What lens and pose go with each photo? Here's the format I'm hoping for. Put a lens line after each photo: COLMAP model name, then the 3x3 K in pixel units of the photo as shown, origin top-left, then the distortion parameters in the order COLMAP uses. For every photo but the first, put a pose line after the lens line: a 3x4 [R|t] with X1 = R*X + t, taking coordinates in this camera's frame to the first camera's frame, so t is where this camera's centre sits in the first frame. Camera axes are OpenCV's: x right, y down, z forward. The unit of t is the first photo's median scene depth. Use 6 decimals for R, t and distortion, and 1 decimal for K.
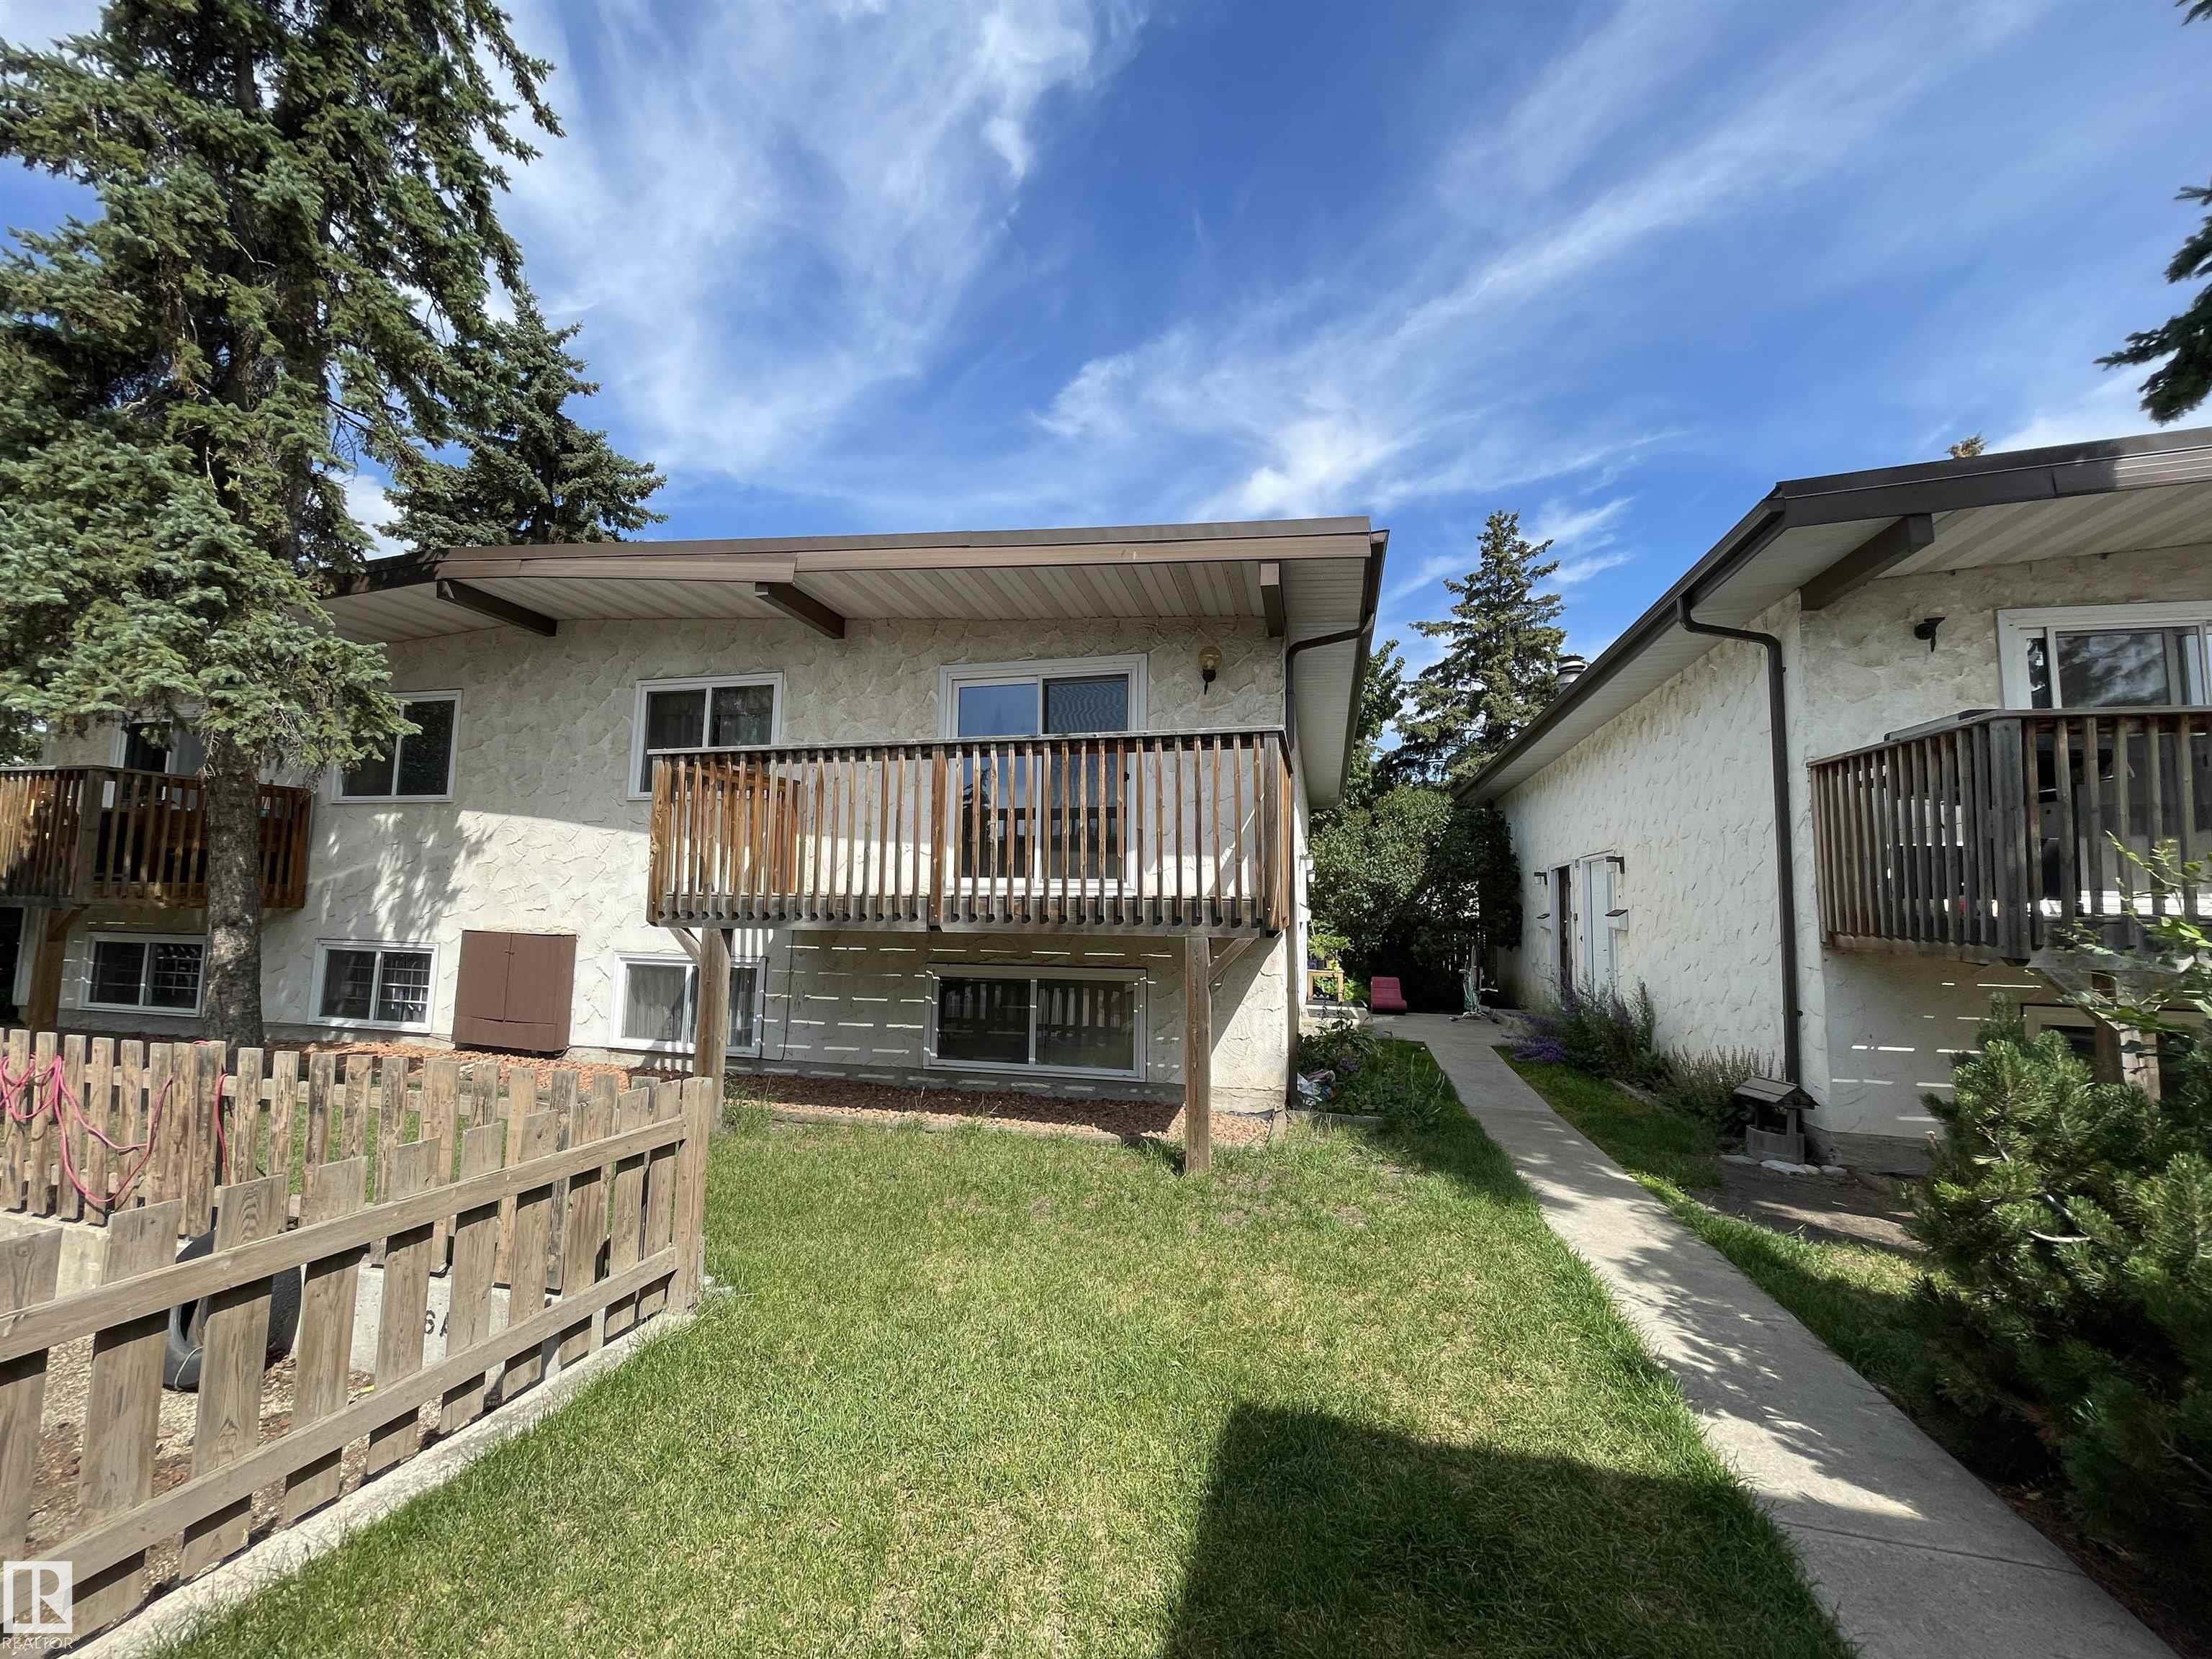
lens RADIAL K [[883.9, 0, 1106.0], [0, 883.9, 829.5], [0, 0, 1]] dist [0.000825, 0.000247]
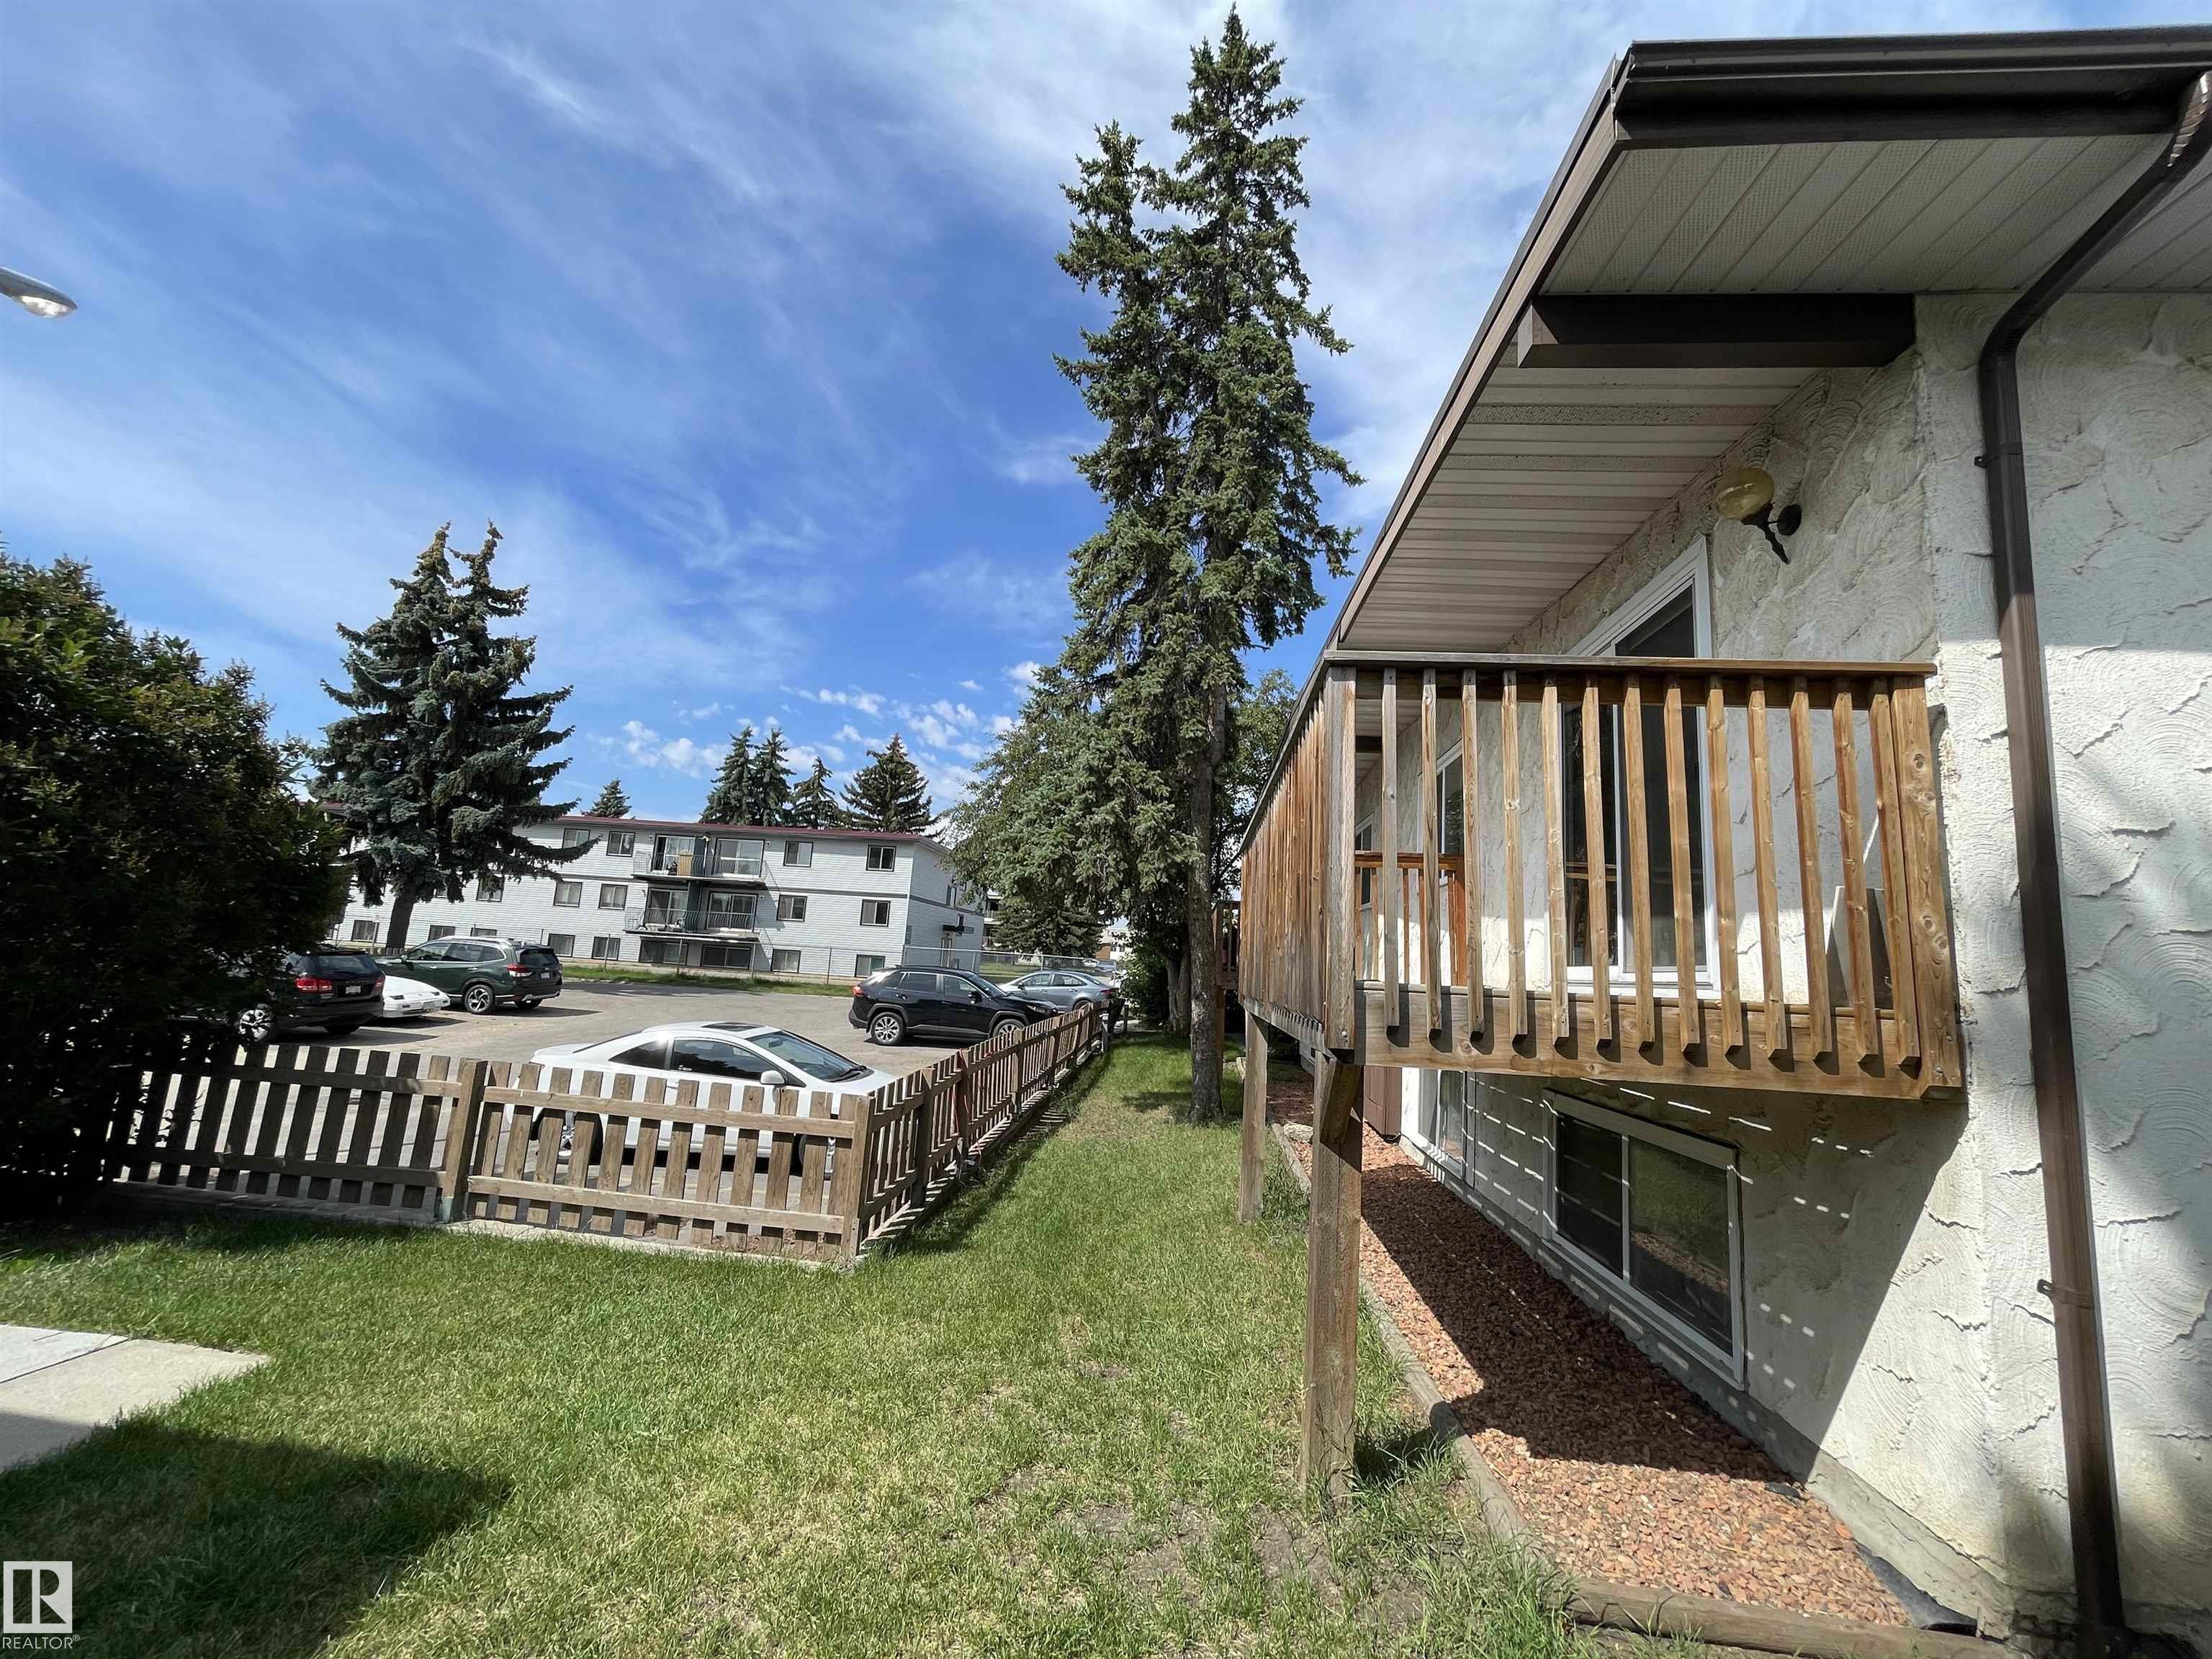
lens RADIAL K [[883.9, 0, 1106.0], [0, 883.9, 829.5], [0, 0, 1]] dist [0.000825, 0.000247]
pose [[0.147107, -0.144300, -0.978538, 0.493499], [0.001979, 0.989342, -0.145596, 0.052502], [0.989119, 0.019482, 0.145825, 0.584658]]
